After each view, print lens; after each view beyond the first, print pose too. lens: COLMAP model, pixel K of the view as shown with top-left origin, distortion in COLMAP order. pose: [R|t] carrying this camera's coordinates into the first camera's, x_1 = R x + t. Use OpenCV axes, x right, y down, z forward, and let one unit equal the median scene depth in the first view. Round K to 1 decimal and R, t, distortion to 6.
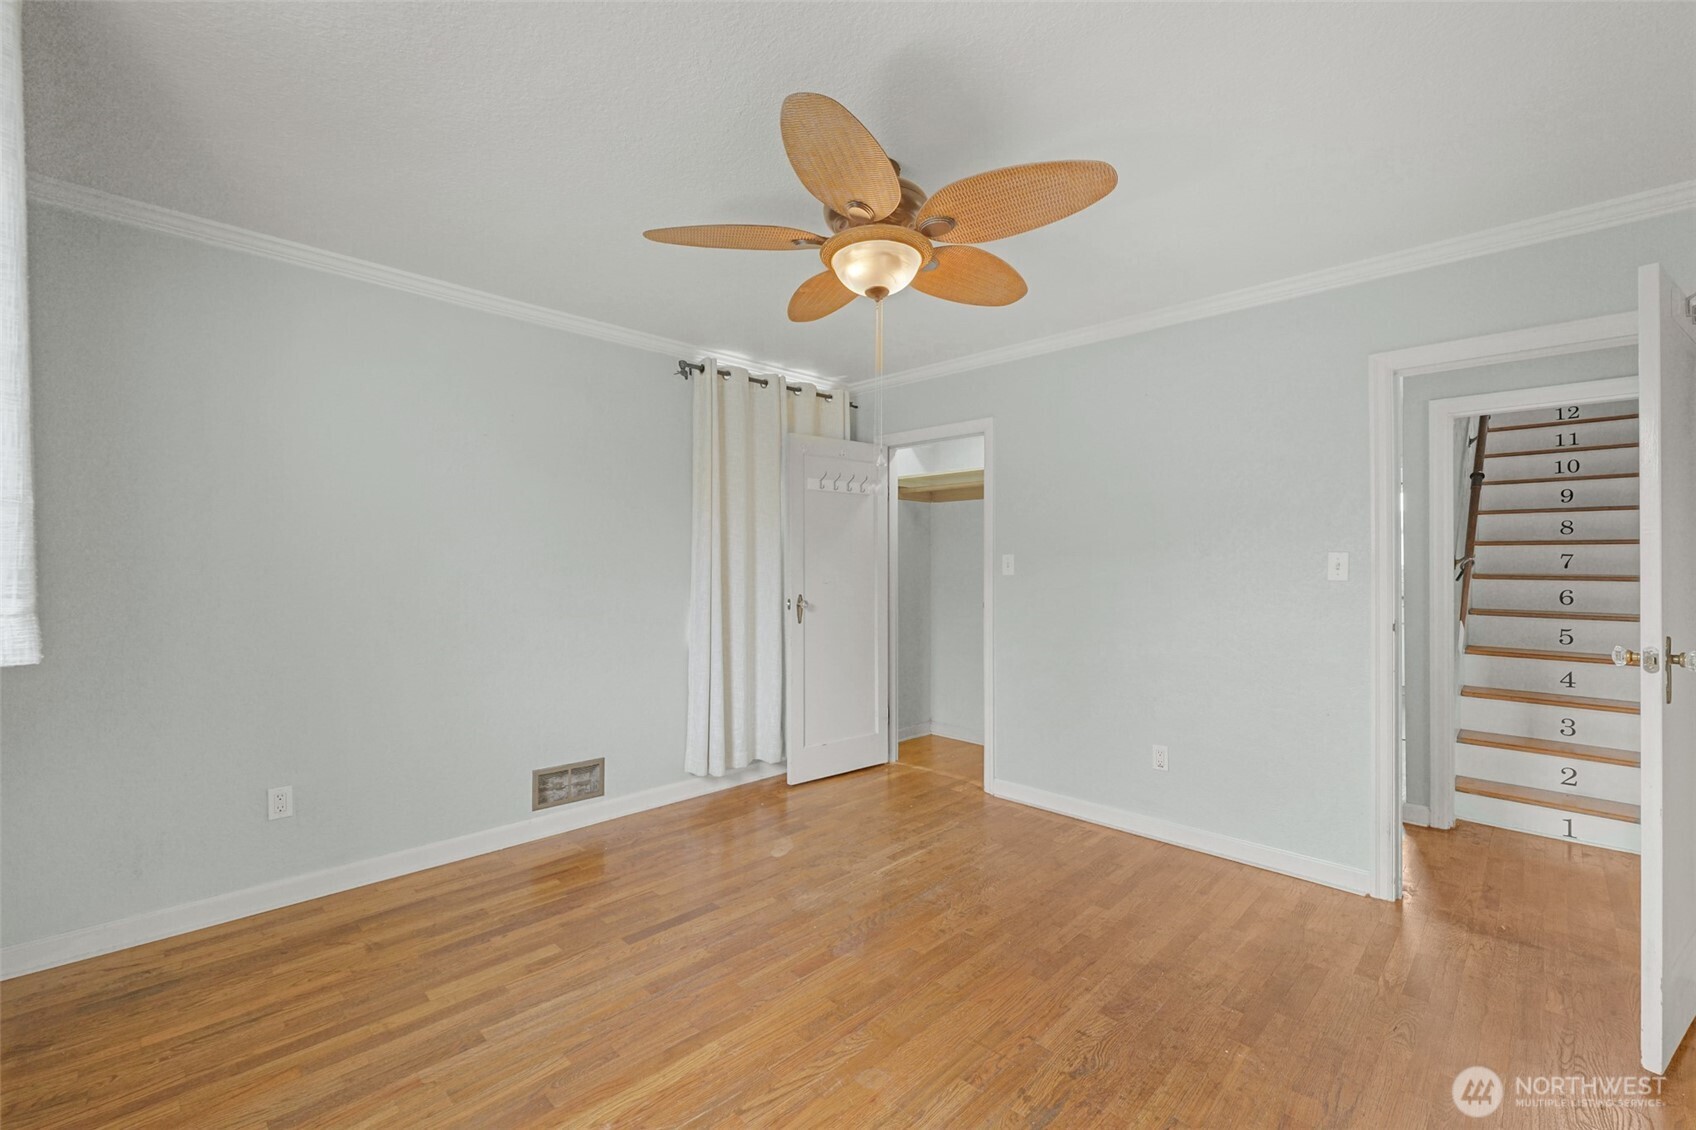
lens RADIAL K [[704.6, 0, 842.6], [0, 704.6, 563.7], [0, 0, 1]] dist [0.001106, -0.000223]
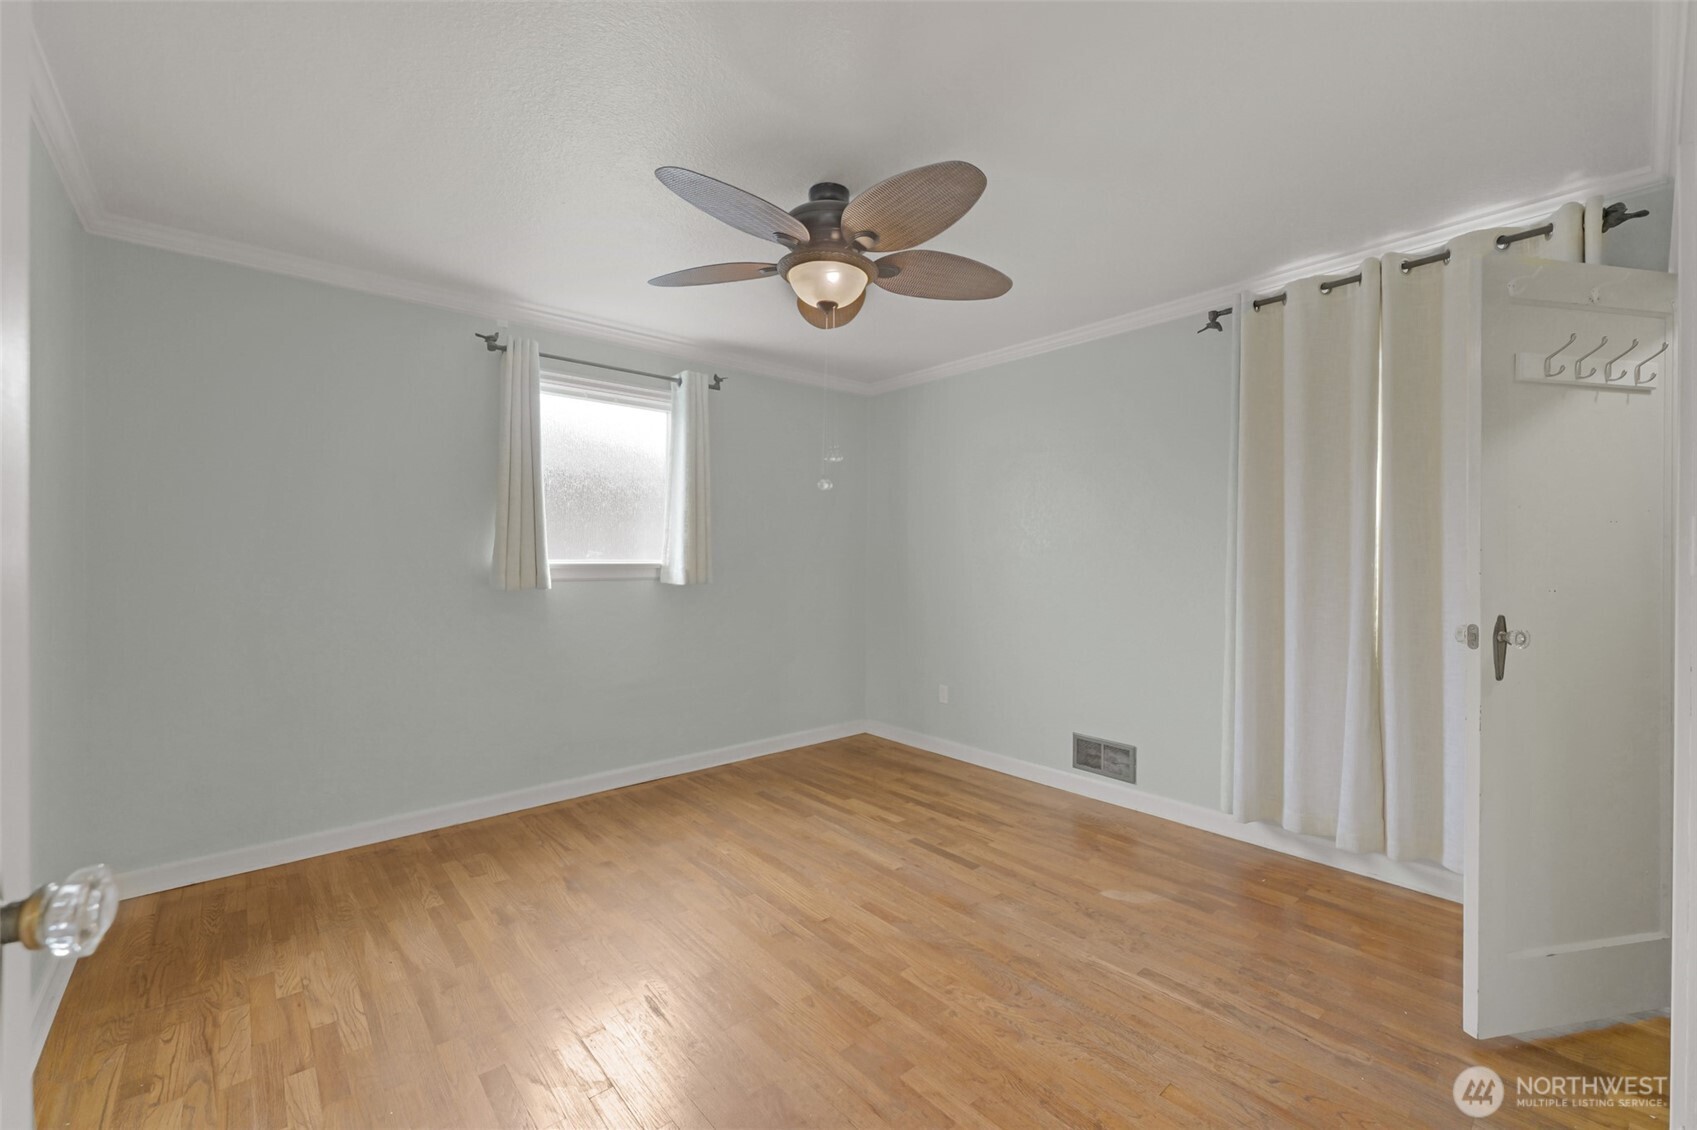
lens RADIAL K [[705.1, 0, 844.9], [0, 705.1, 562.5], [0, 0, 1]] dist [0.001106, -0.000223]
pose [[-0.077034, 0.006592, -0.997007, 0.892651], [0.004107, 0.999972, 0.006294, 0.006814], [0.997020, -0.003609, -0.077059, 0.860478]]
